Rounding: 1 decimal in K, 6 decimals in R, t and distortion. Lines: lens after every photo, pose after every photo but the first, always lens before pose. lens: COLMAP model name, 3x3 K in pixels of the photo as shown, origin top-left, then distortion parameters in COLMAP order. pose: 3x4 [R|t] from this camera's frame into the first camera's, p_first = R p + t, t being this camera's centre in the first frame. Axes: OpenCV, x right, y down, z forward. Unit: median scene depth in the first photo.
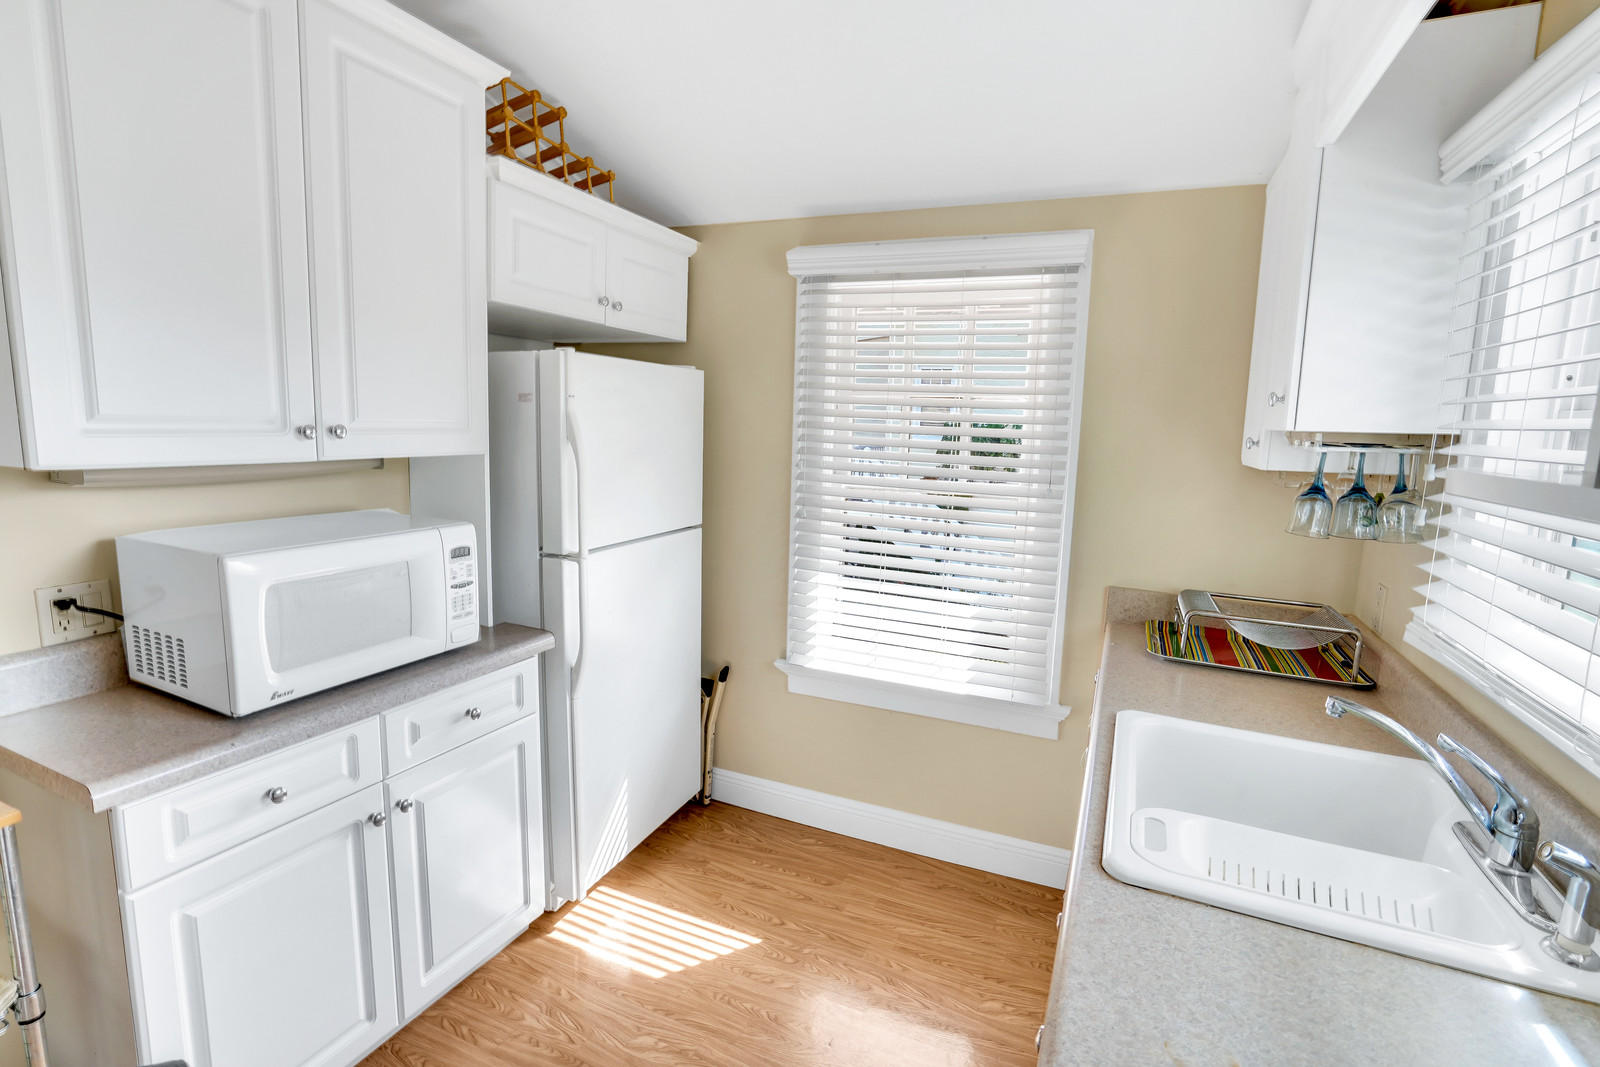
lens RADIAL K [[751.0, 0, 801.0], [0, 751.0, 534.4], [0, 0, 1]] dist [-0.034674, 0.004428]
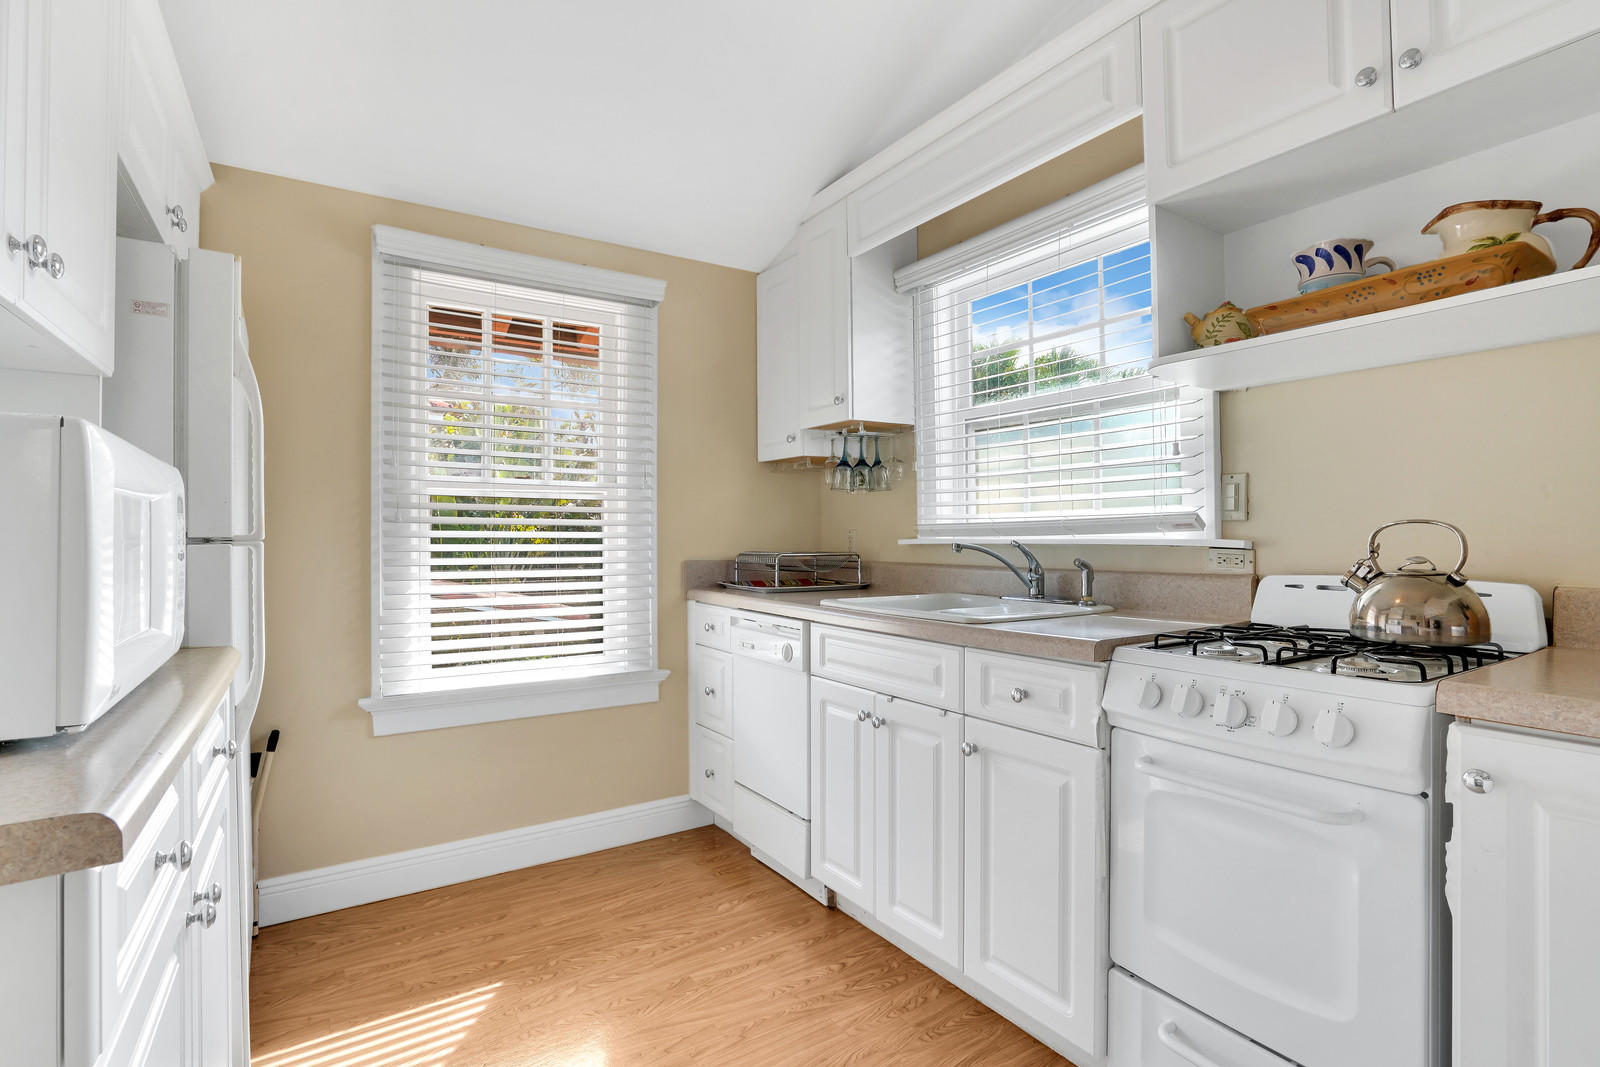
lens RADIAL K [[751.0, 0, 810.5], [0, 751.0, 527.3], [0, 0, 1]] dist [-0.034674, 0.004428]
pose [[0.531644, -0.027692, 0.846515, -0.521109], [0.148156, 0.987096, -0.060756, 0.118829], [-0.833909, 0.157717, 0.528886, 0.150470]]
